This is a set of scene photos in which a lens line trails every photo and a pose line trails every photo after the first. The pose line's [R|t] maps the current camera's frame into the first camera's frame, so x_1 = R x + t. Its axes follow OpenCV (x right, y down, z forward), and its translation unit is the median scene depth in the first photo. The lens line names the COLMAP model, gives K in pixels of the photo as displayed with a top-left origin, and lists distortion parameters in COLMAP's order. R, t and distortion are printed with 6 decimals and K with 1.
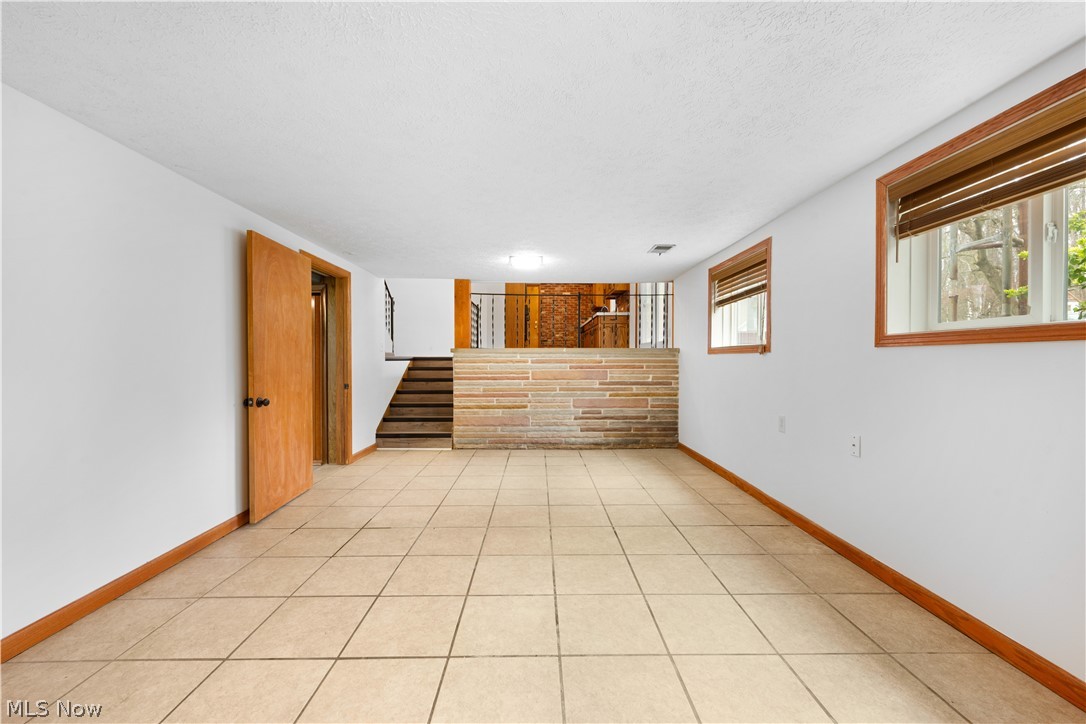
lens RADIAL K [[434.4, 0, 546.5], [0, 434.4, 364.0], [0, 0, 1]] dist [0.000467, -0.000277]
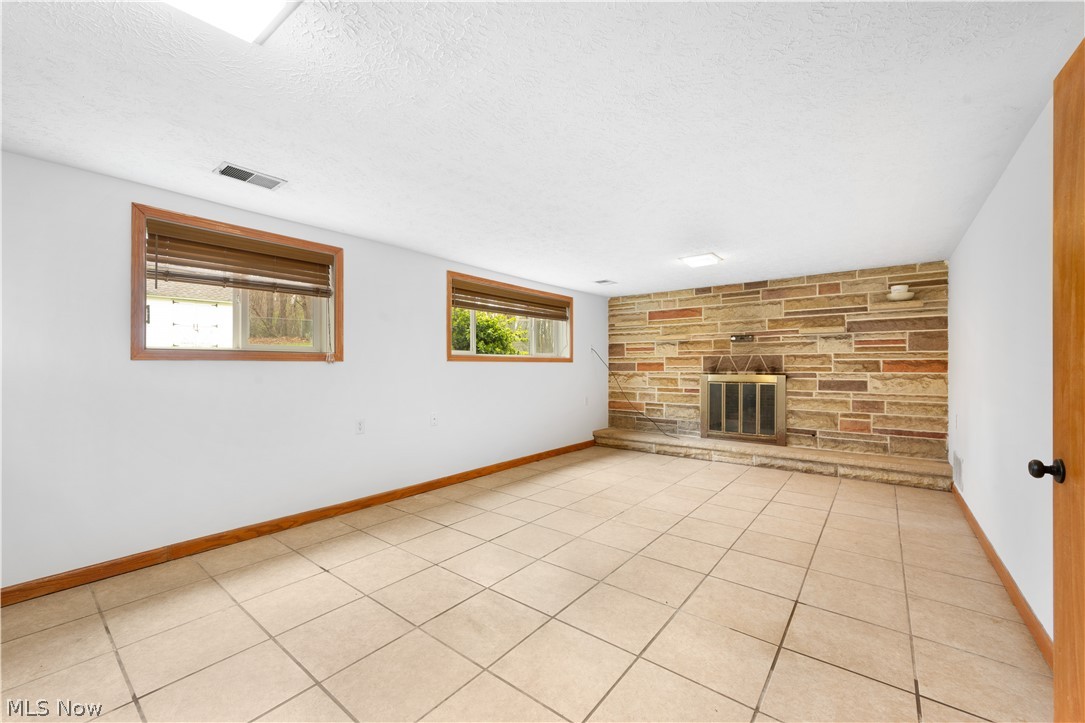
lens RADIAL K [[434.0, 0, 546.0], [0, 434.0, 363.5], [0, 0, 1]] dist [0.000467, -0.000277]
pose [[-0.779939, 0.006802, 0.625818, -0.620292], [0.010252, 0.999946, 0.001908, -0.022298], [-0.625771, 0.007904, -0.779967, 1.879163]]
